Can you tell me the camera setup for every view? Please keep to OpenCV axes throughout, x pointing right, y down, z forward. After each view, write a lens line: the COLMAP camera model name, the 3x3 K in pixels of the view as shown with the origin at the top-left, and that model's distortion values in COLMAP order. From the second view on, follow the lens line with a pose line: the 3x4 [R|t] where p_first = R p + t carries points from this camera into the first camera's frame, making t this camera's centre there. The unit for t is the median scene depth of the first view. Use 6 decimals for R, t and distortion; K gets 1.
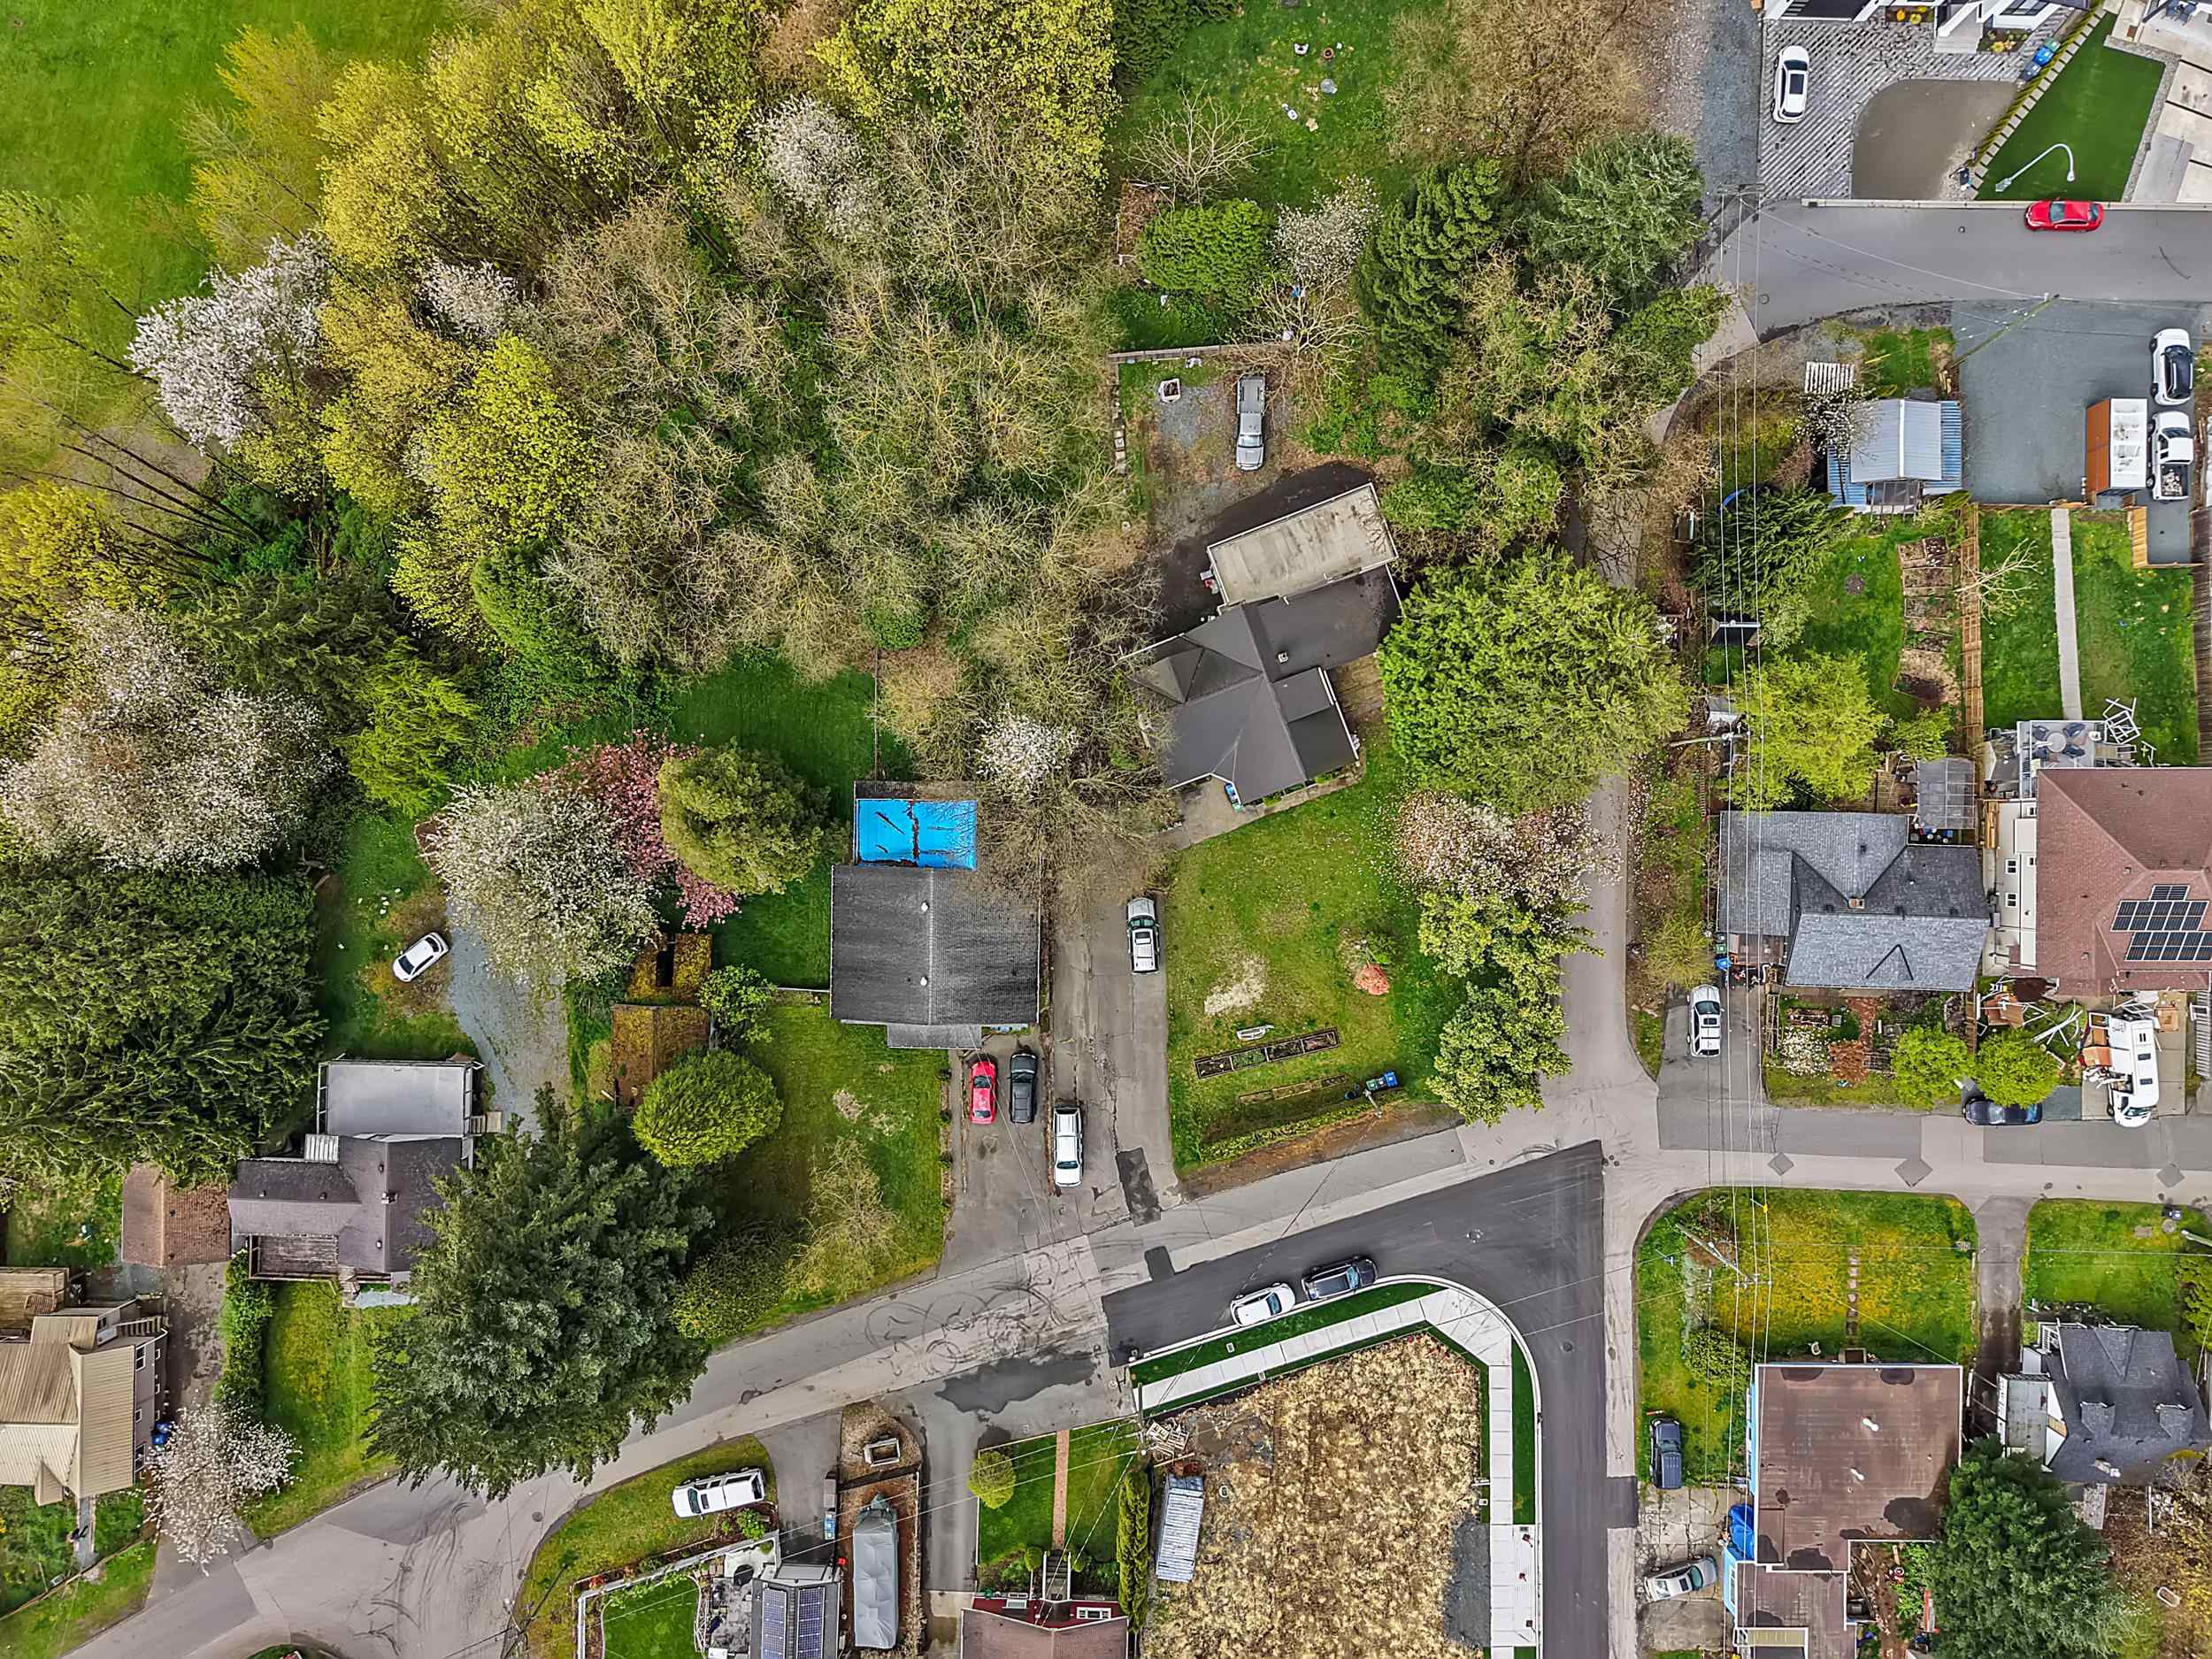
lens RADIAL K [[1475.8, 0, 1103.3], [0, 1475.8, 835.5], [0, 0, 1]] dist [0.006894, -0.006287]
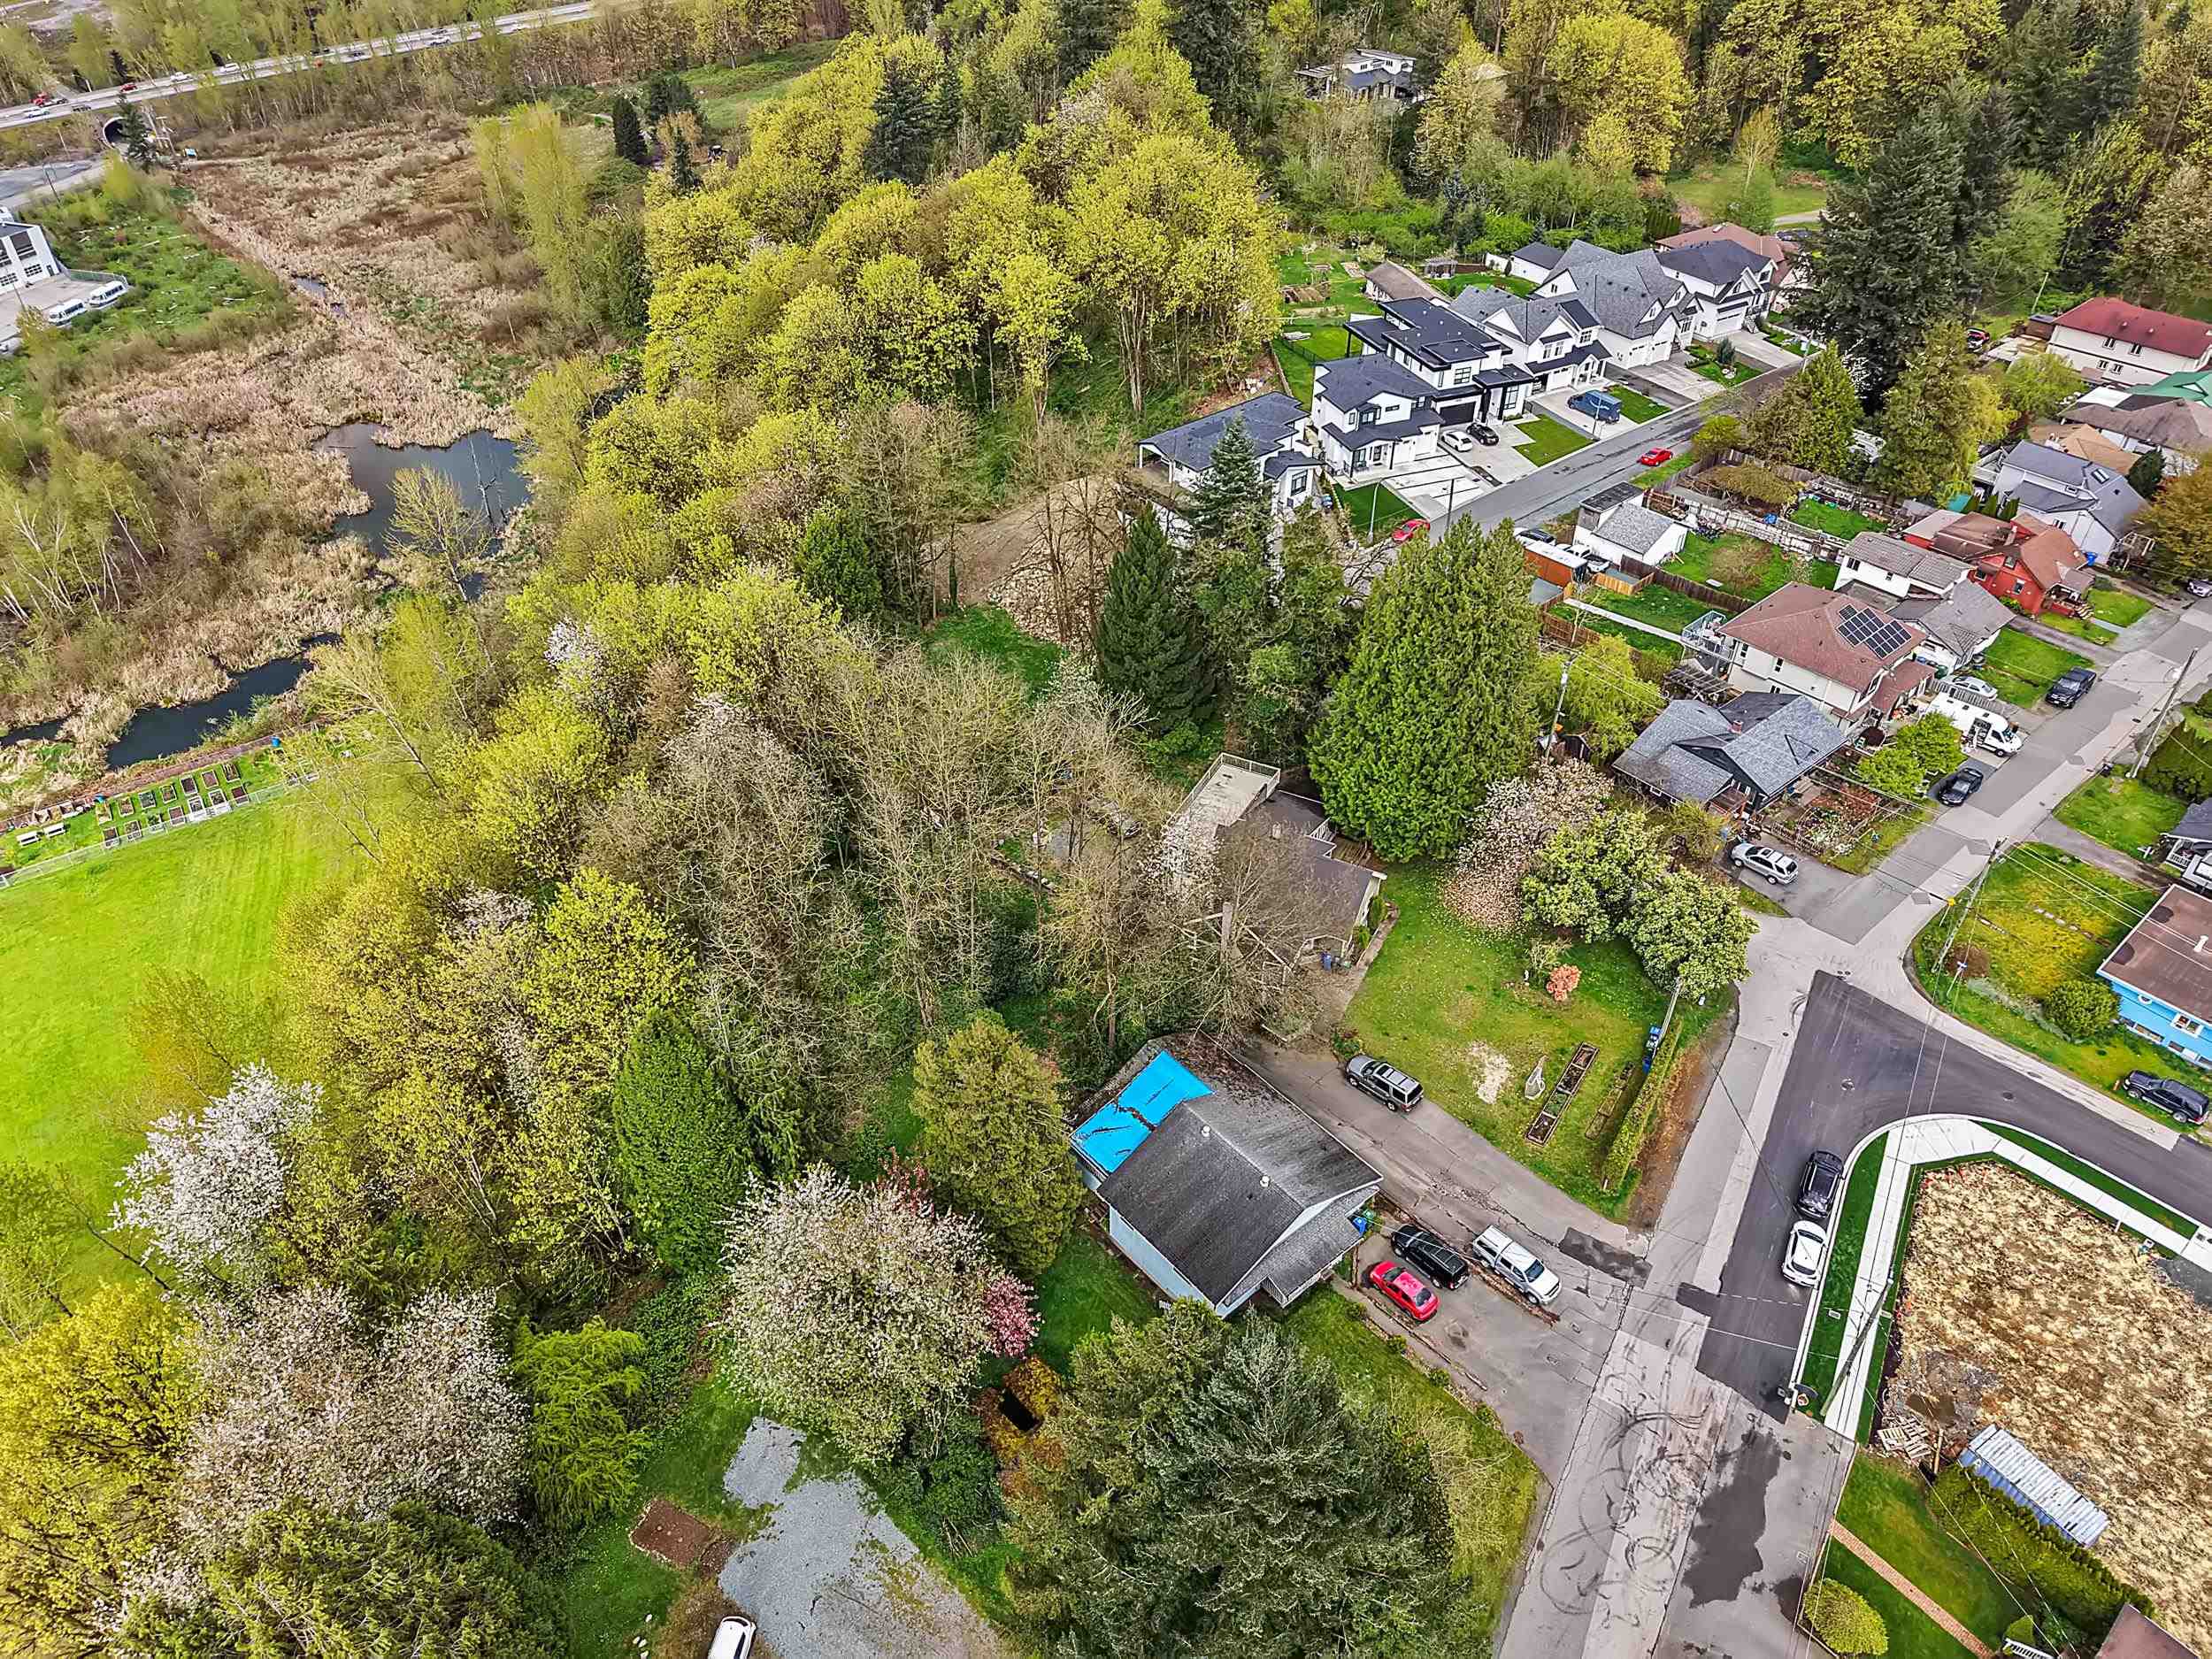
lens RADIAL K [[1475.8, 0, 1109.8], [0, 1475.8, 832.5], [0, 0, 1]] dist [0.006894, -0.006287]
pose [[0.747427, -0.415305, 0.518532, -0.540283], [0.664317, 0.460164, -0.589009, 0.443710], [0.006009, 0.784711, 0.619833, 0.272232]]
